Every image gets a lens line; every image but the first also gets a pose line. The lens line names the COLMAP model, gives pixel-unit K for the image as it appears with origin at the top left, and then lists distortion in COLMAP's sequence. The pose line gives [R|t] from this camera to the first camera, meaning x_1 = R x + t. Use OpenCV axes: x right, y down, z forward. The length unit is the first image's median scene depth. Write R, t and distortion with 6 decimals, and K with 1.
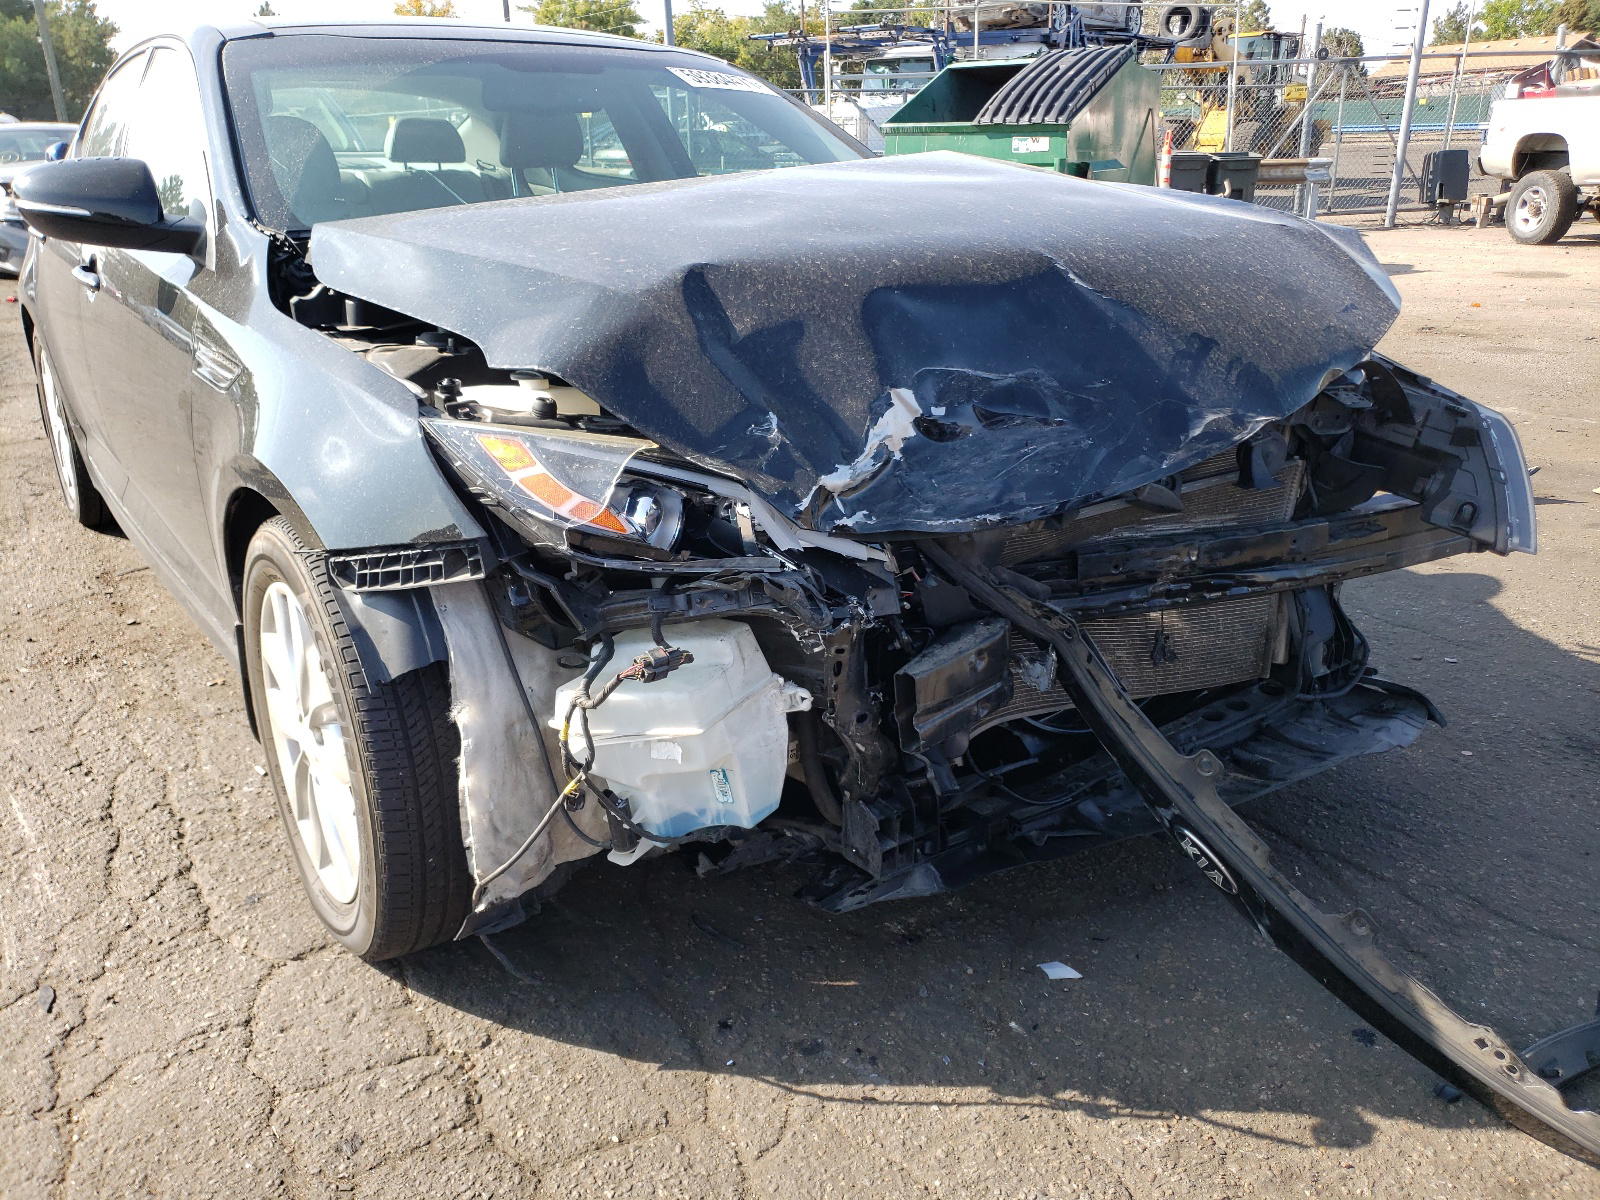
lens RADIAL K [[1201.6, 0, 793.4], [0, 1201.6, 584.2], [0, 0, 1]] dist [0.004333, 0.012734]
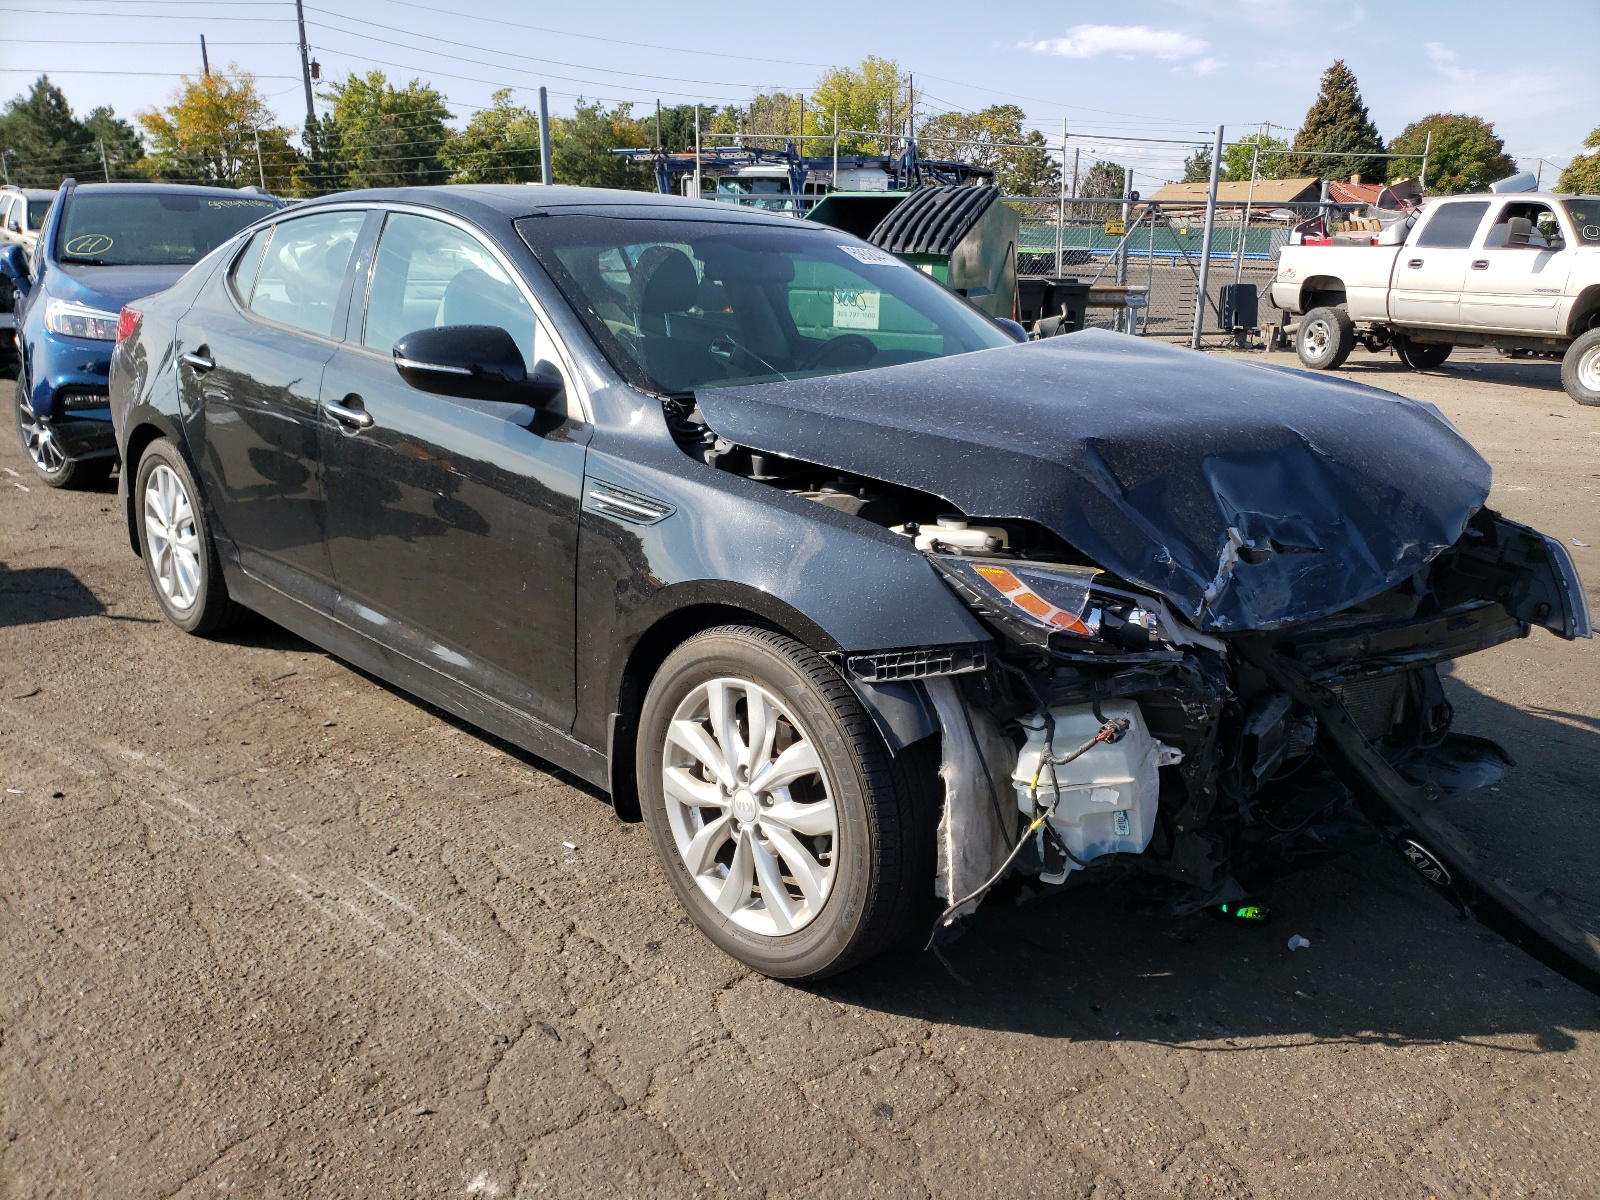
lens RADIAL K [[1201.6, 0, 808.0], [0, 1201.6, 612.7], [0, 0, 1]] dist [0.004333, 0.012734]
pose [[0.984098, -0.013738, 0.177094, -0.596432], [0.023223, 0.998398, -0.051603, -0.004092], [-0.176102, 0.054895, 0.982840, -0.257803]]
